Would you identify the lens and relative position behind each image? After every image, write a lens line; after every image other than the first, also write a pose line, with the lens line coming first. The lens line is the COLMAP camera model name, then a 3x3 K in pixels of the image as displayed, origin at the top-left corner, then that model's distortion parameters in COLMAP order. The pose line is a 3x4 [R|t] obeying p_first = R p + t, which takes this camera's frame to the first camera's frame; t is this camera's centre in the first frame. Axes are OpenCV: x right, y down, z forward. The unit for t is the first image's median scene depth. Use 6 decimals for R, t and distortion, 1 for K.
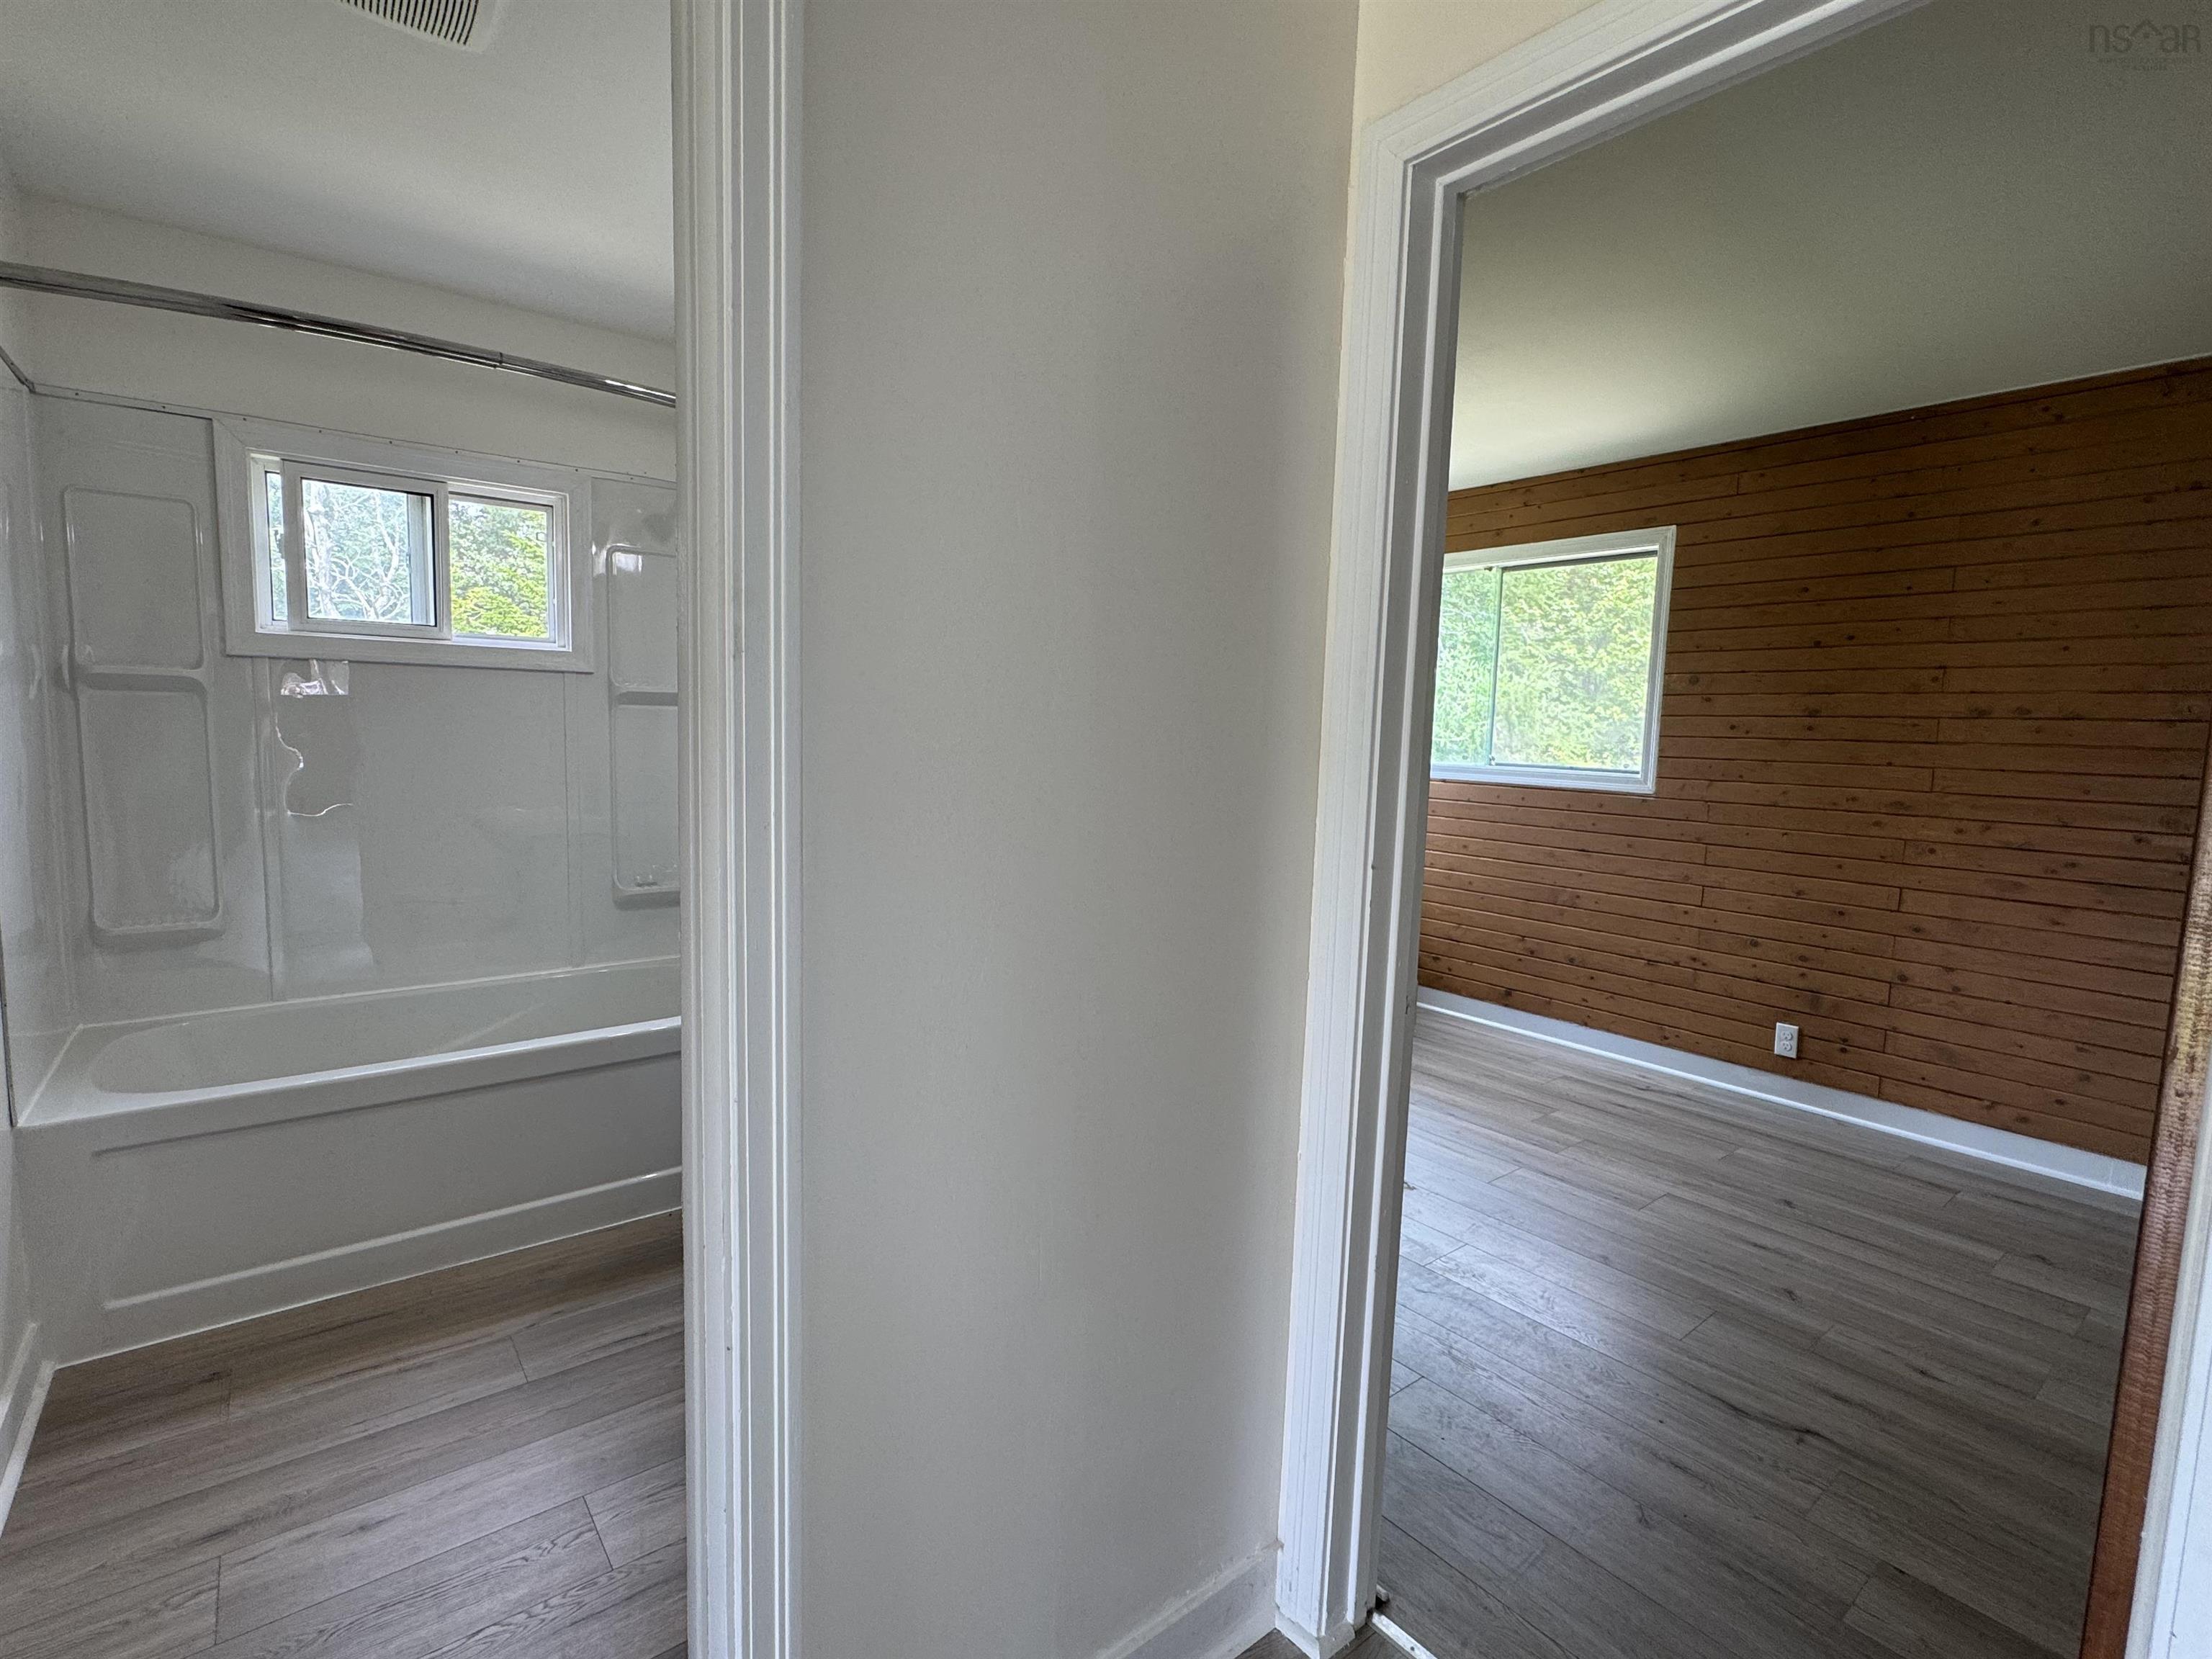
lens RADIAL K [[1041.4, 0, 1106.0], [0, 1041.4, 829.5], [0, 0, 1]] dist [-0.002177, 0.000328]
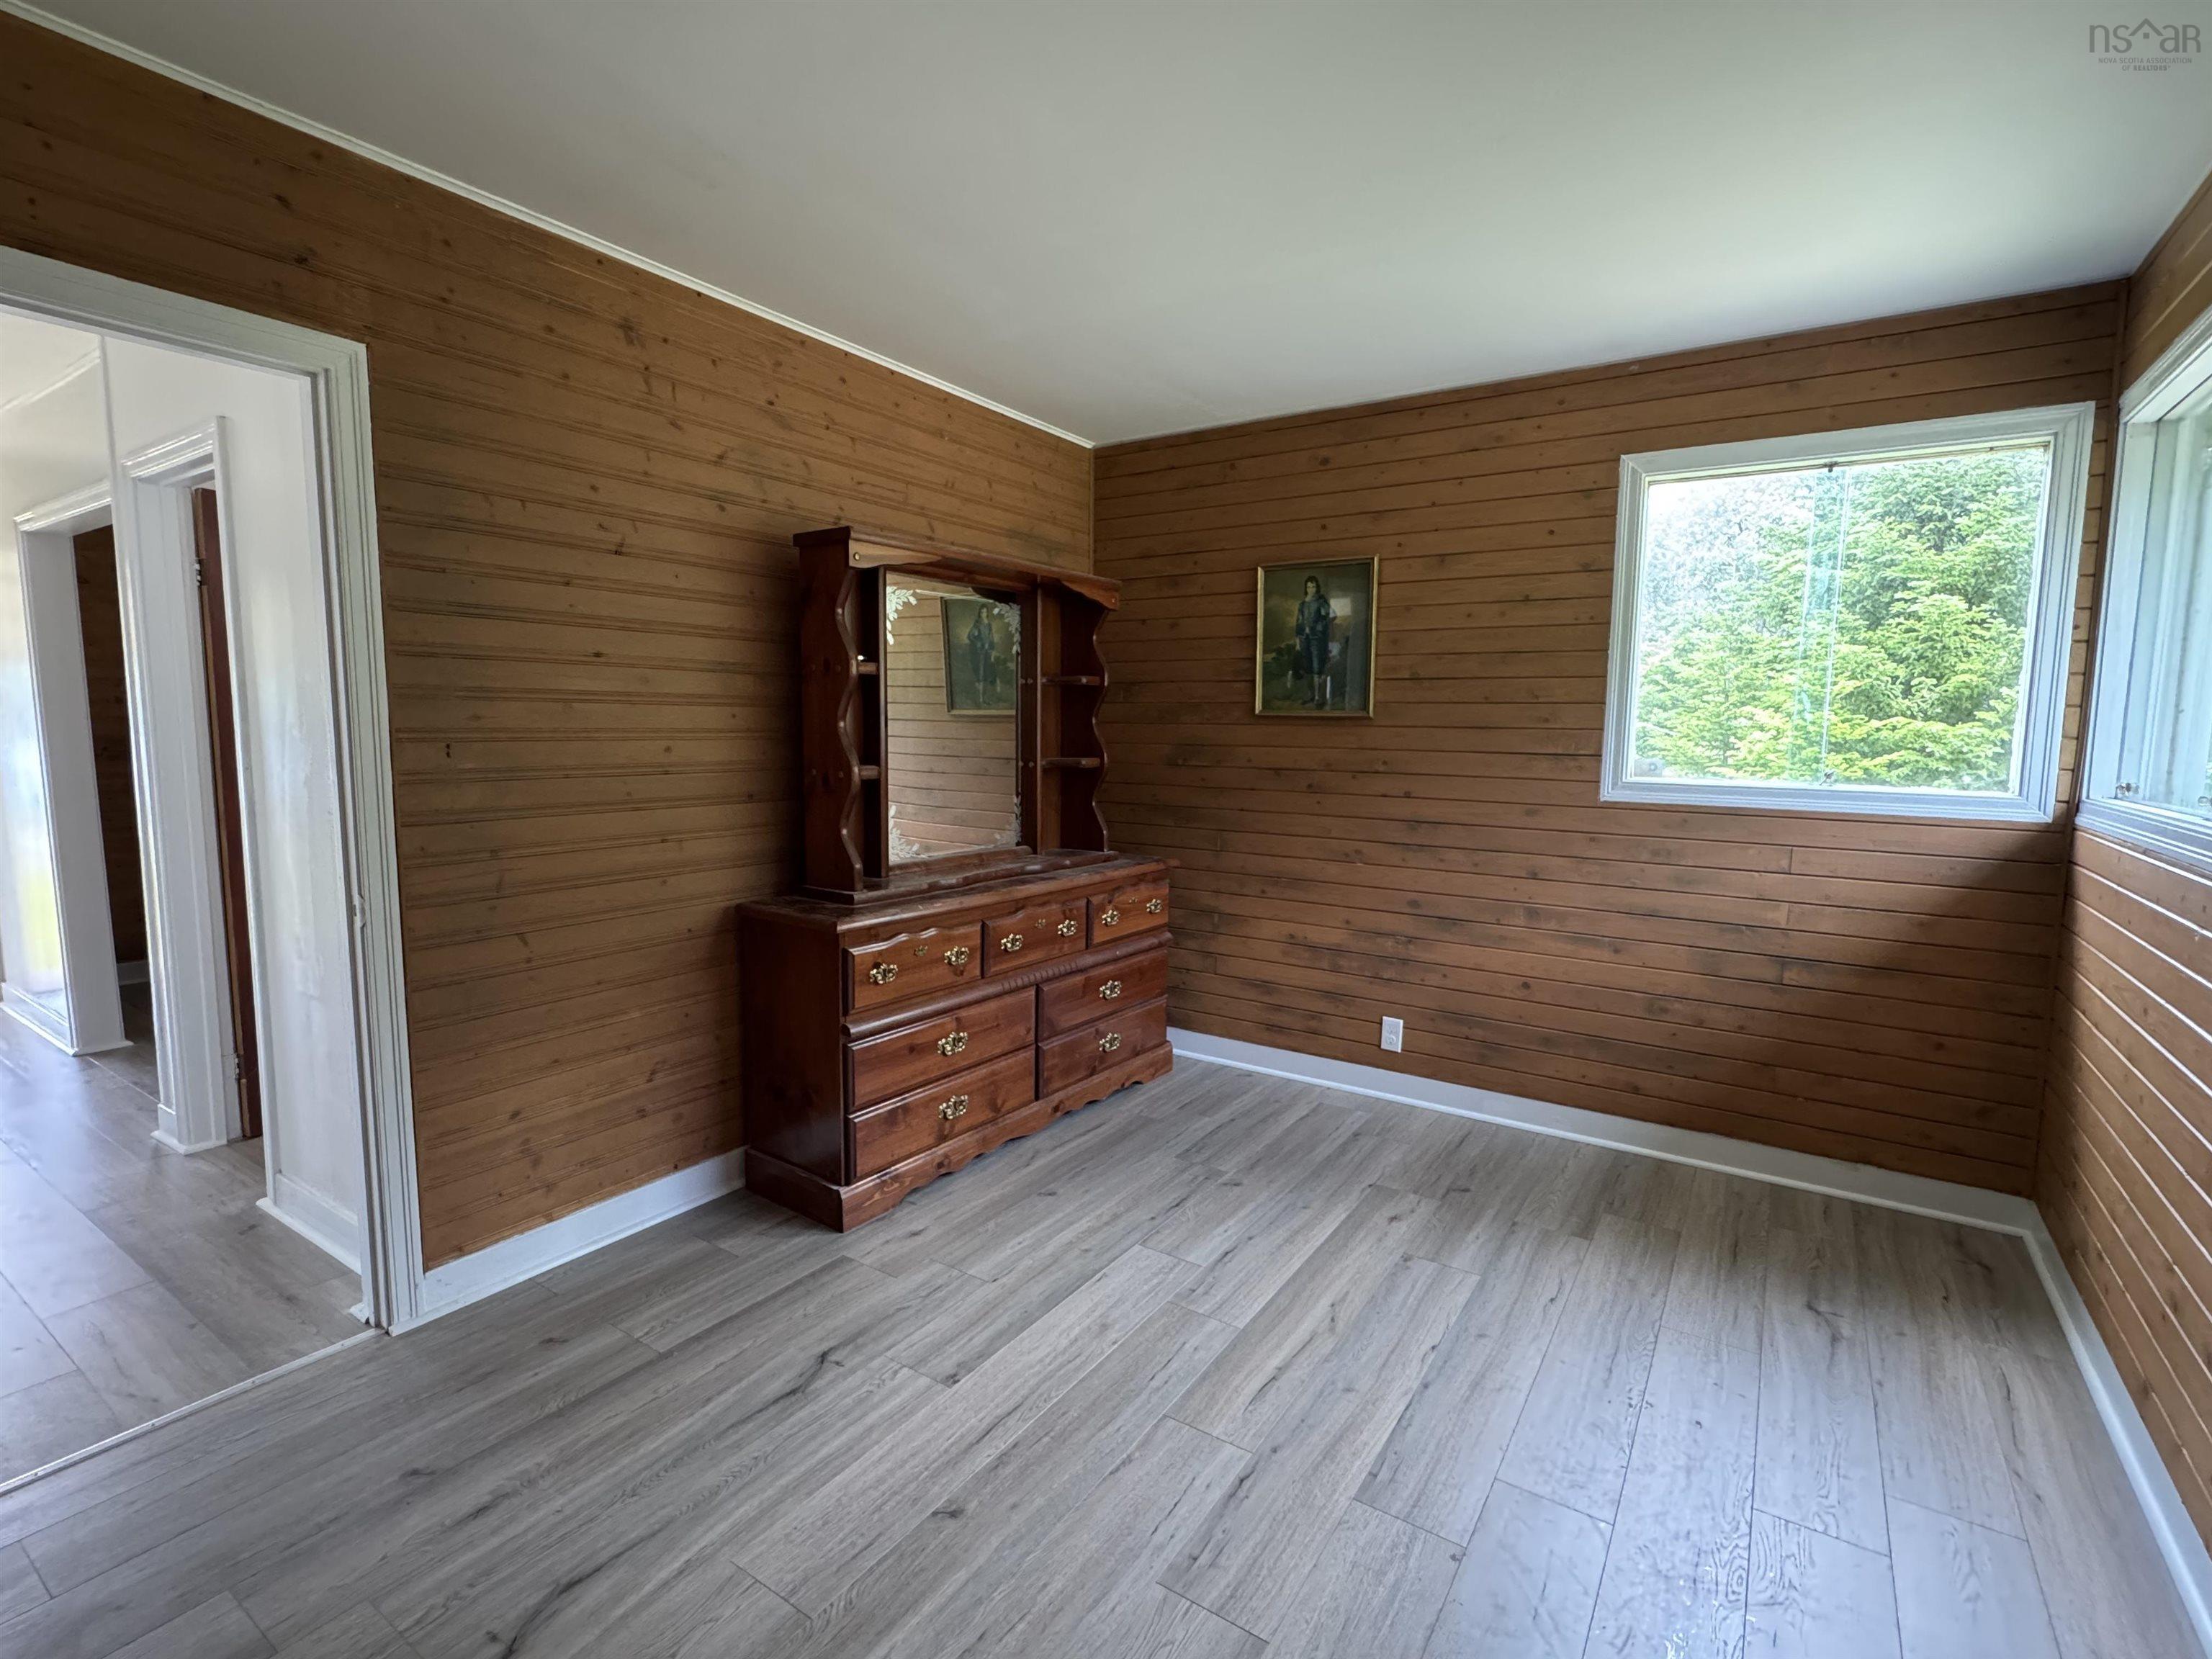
lens RADIAL K [[1041.4, 0, 1106.0], [0, 1041.4, 829.5], [0, 0, 1]] dist [-0.002177, 0.000328]
pose [[0.303491, 0.070331, -0.950235, 0.783635], [-0.097111, 0.994362, 0.042581, -0.042520], [0.947873, 0.079355, 0.308610, 0.601379]]
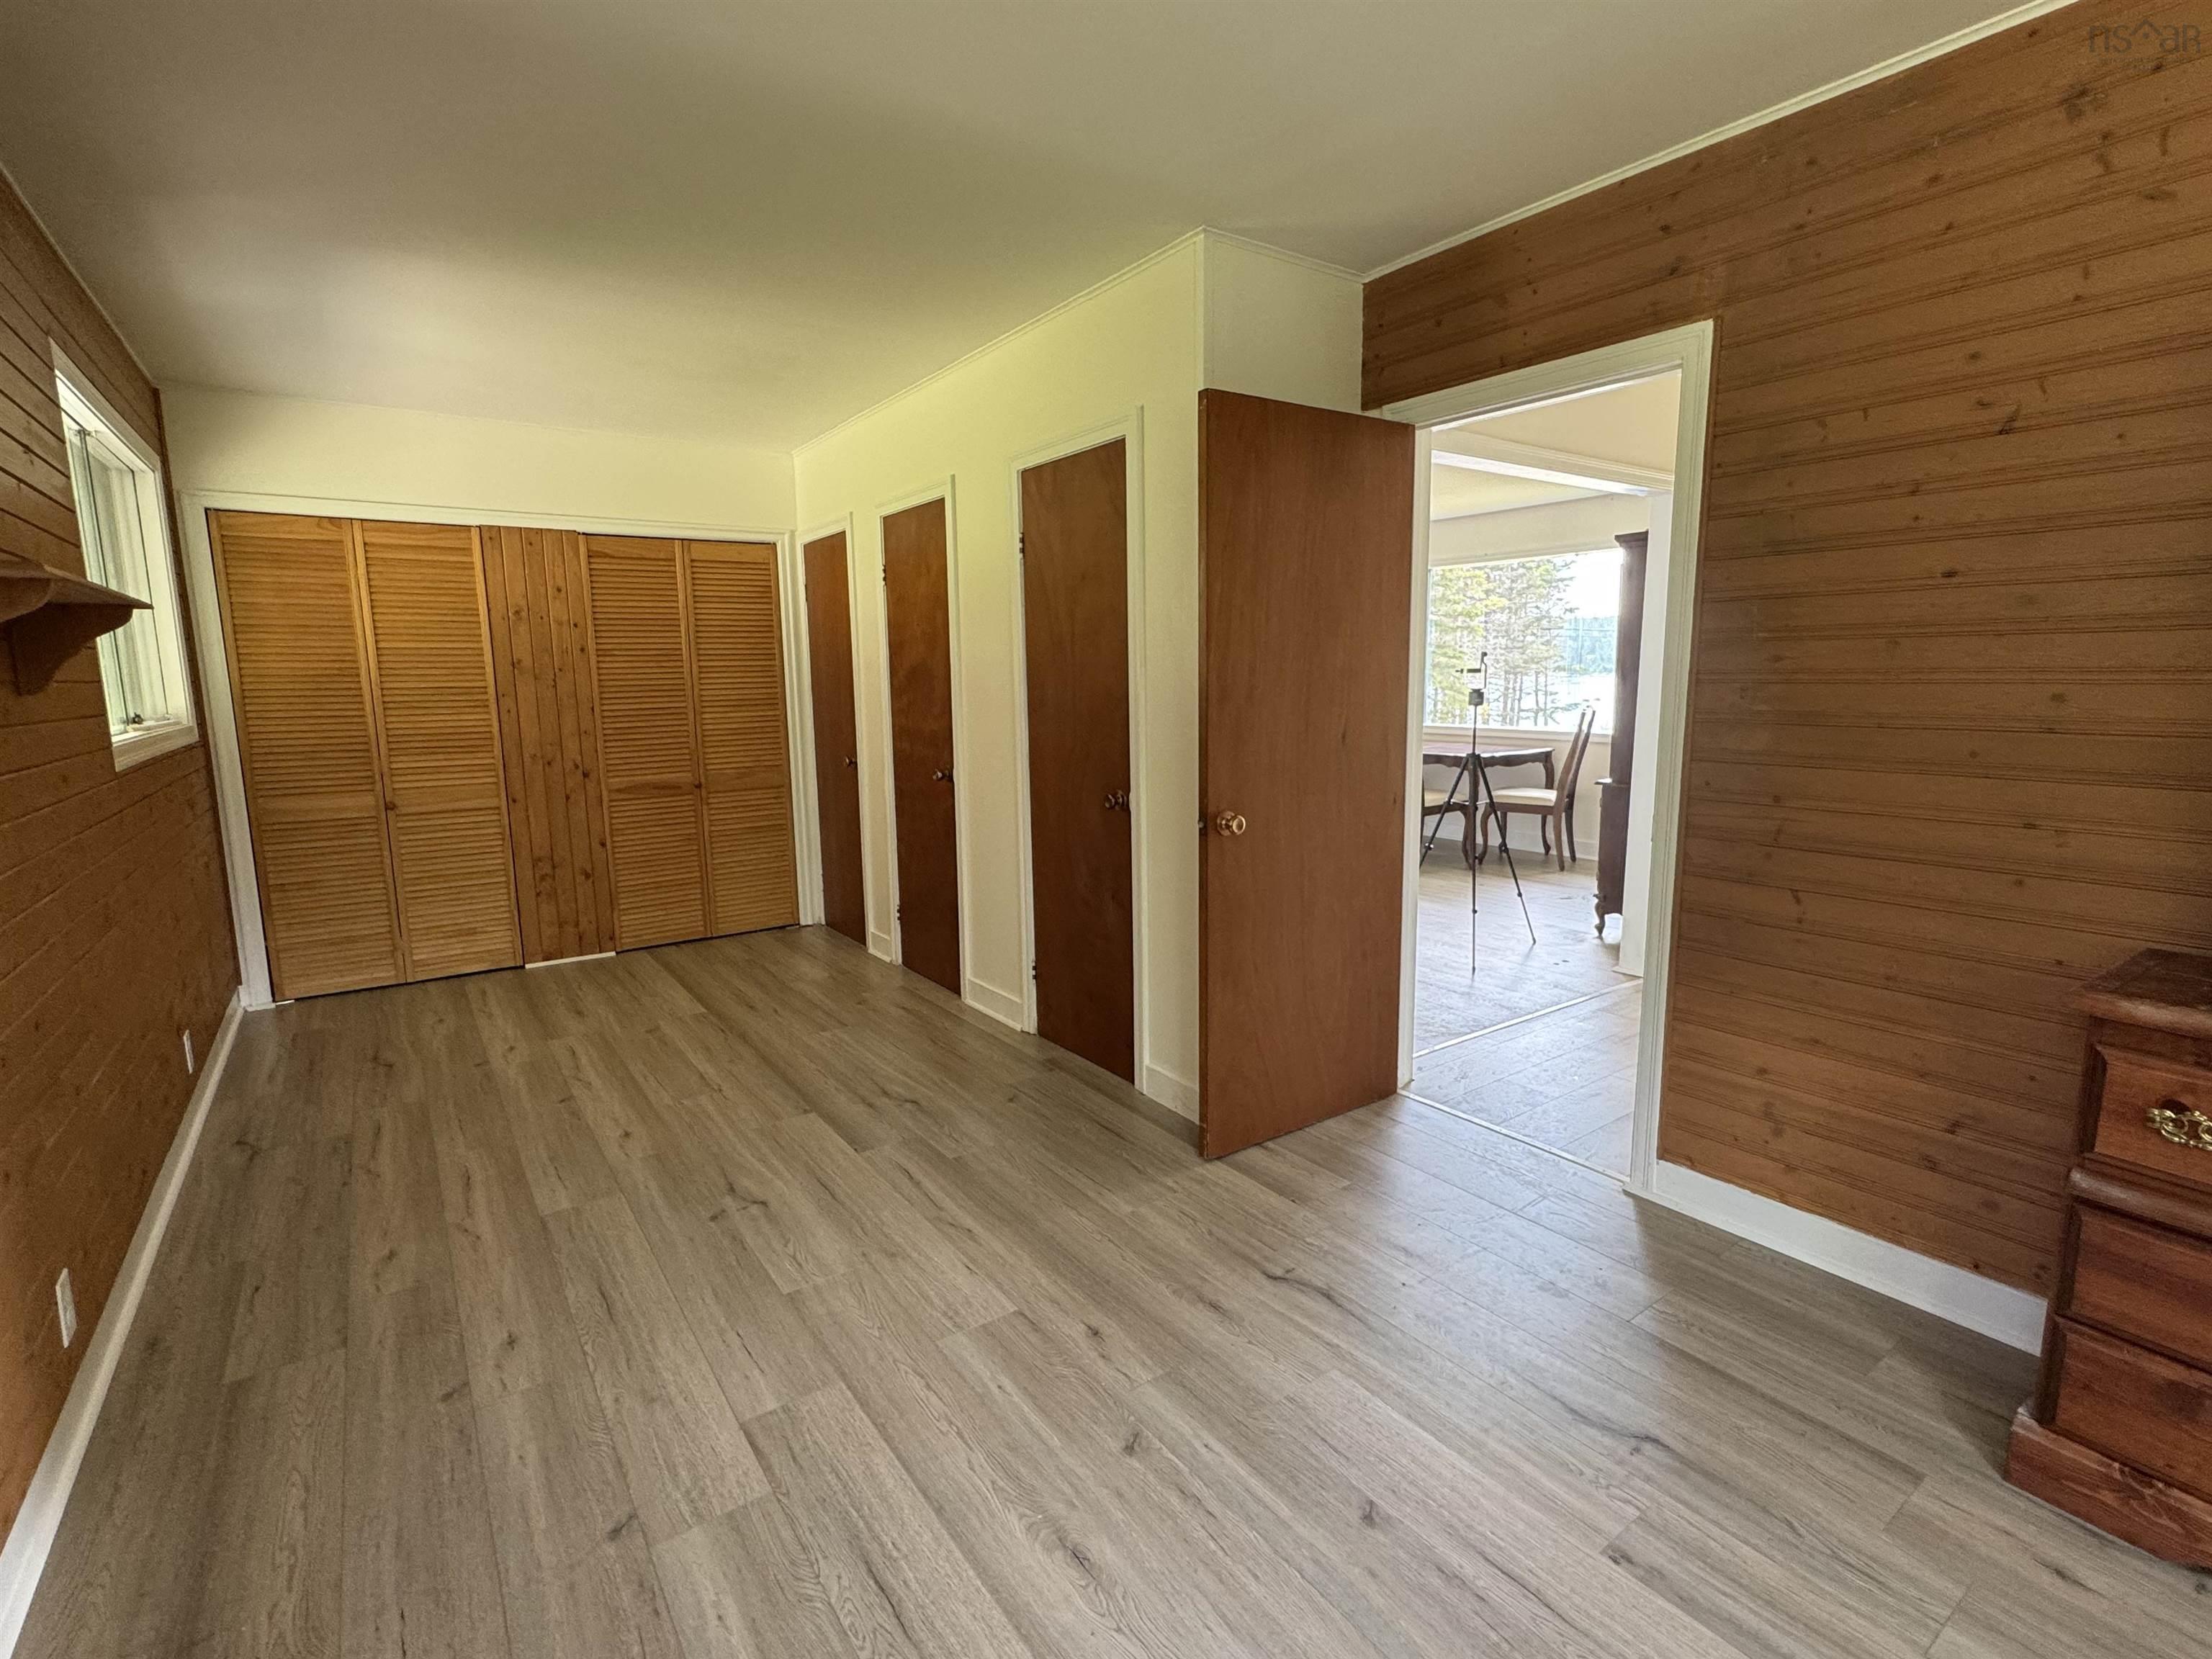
lens RADIAL K [[1041.4, 0, 1106.0], [0, 1041.4, 829.5], [0, 0, 1]] dist [-0.002177, 0.000328]
pose [[-0.998028, -0.025073, 0.057546, 0.430718], [-0.009925, 0.968260, 0.249748, -0.096749], [-0.061981, 0.248684, -0.966599, 1.062327]]
